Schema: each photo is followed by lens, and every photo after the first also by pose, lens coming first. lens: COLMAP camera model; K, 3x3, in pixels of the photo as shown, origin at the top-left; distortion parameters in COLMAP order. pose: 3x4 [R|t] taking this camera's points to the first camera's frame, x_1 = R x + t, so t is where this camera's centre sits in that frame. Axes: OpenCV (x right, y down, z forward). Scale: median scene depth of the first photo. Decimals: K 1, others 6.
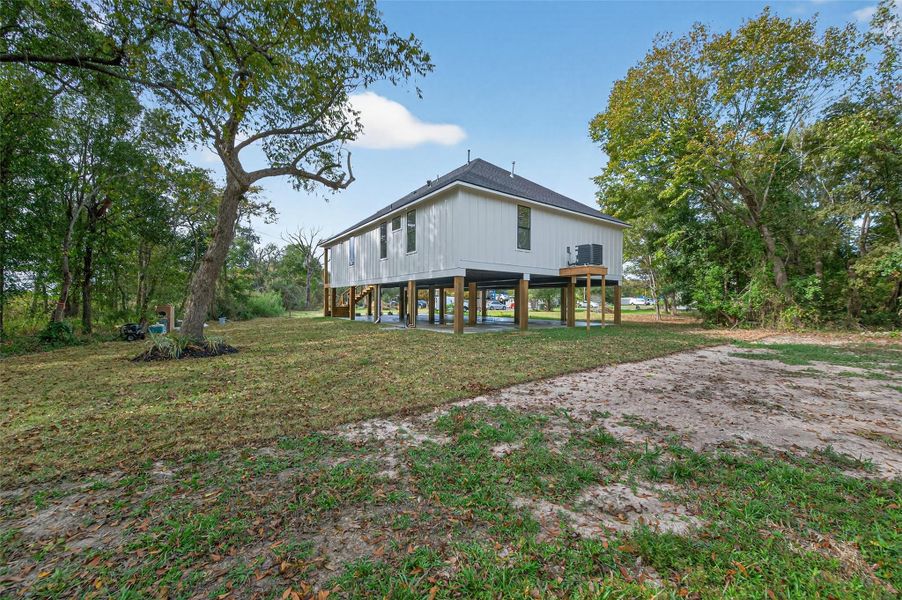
lens RADIAL K [[352.2, 0, 451.0], [0, 352.2, 305.4], [0, 0, 1]] dist [-0.003471, -0.000160]
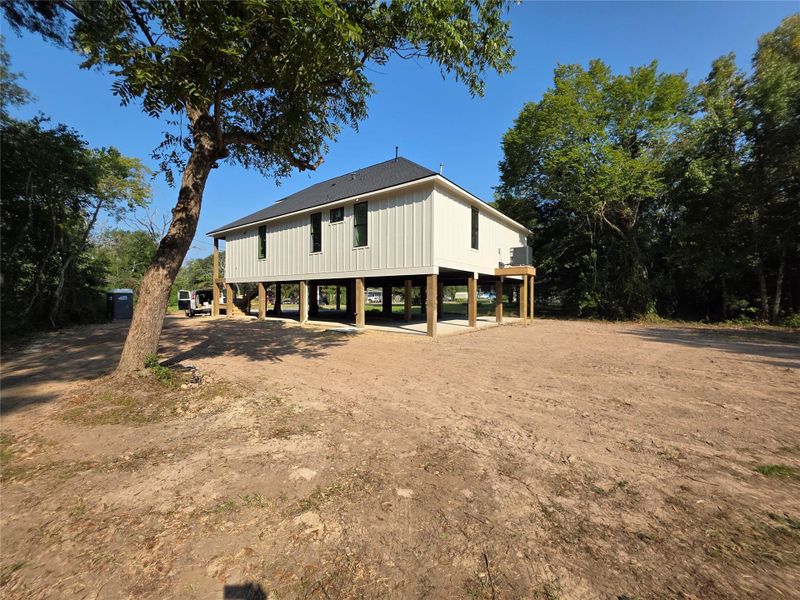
lens RADIAL K [[323.5, 0, 399.8], [0, 323.5, 301.0], [0, 0, 1]] dist [-0.000763, 0.001182]
pose [[0.953611, -0.011444, 0.300825, -0.279189], [0.010458, 0.999933, 0.004890, -0.012745], [-0.300861, -0.001517, 0.953667, 0.150187]]
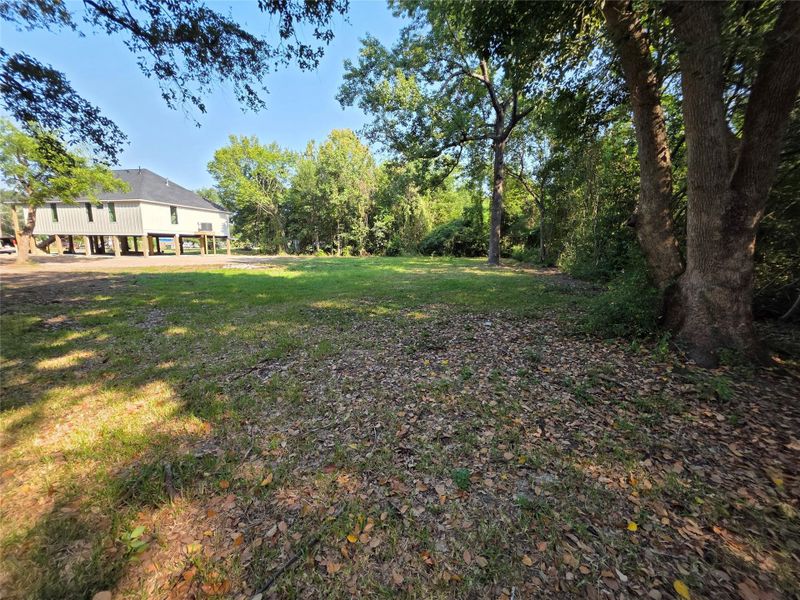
lens RADIAL K [[323.5, 0, 402.0], [0, 323.5, 296.8], [0, 0, 1]] dist [-0.000763, 0.001182]
pose [[0.749175, -0.103106, 0.654299, -0.135760], [0.002528, 0.988248, 0.152836, 0.004733], [-0.662368, -0.112847, 0.740631, -1.761303]]
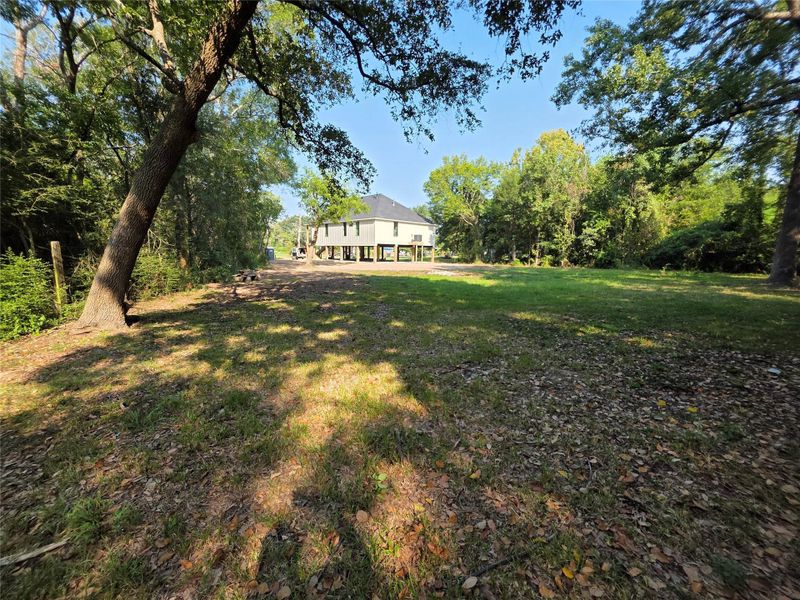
lens RADIAL K [[323.5, 0, 398.5], [0, 323.5, 298.3], [0, 0, 1]] dist [-0.000763, 0.001182]
pose [[0.990706, -0.009914, 0.135656, -0.149126], [-0.008156, 0.991216, 0.132004, 0.004104], [-0.135773, -0.131884, 0.981923, -1.759531]]
